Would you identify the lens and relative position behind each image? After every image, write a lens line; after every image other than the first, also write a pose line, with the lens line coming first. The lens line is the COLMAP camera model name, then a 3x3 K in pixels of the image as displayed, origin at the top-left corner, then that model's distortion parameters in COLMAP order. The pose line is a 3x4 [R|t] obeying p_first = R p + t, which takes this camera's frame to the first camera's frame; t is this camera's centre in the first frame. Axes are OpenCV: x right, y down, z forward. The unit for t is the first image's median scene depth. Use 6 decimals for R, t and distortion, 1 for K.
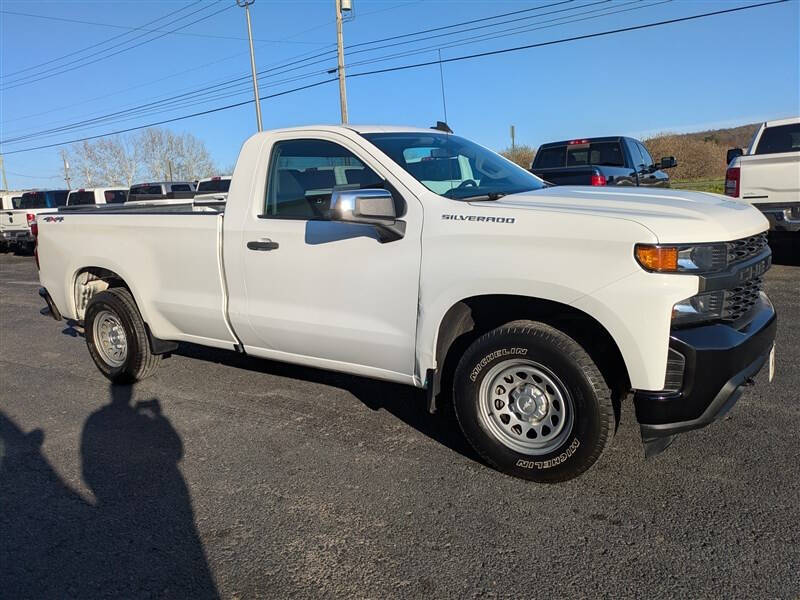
lens RADIAL K [[591.3, 0, 395.8], [0, 591.3, 297.5], [0, 0, 1]] dist [0.052665, -0.040559]
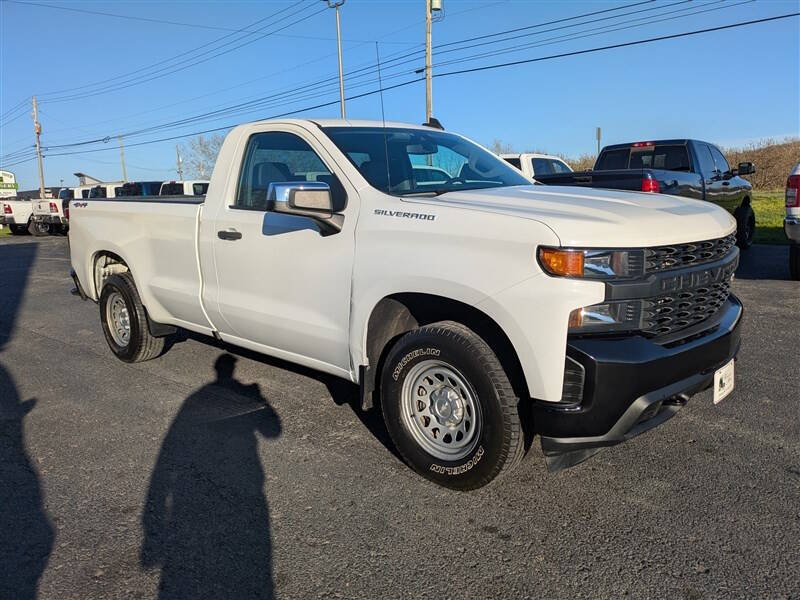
lens RADIAL K [[591.3, 0, 401.7], [0, 591.3, 296.2], [0, 0, 1]] dist [0.052665, -0.040559]
pose [[0.990615, 0.052397, -0.126239, 0.217074], [-0.052658, 0.998612, 0.001275, 0.000497], [0.126131, 0.005385, 0.991999, 0.024026]]
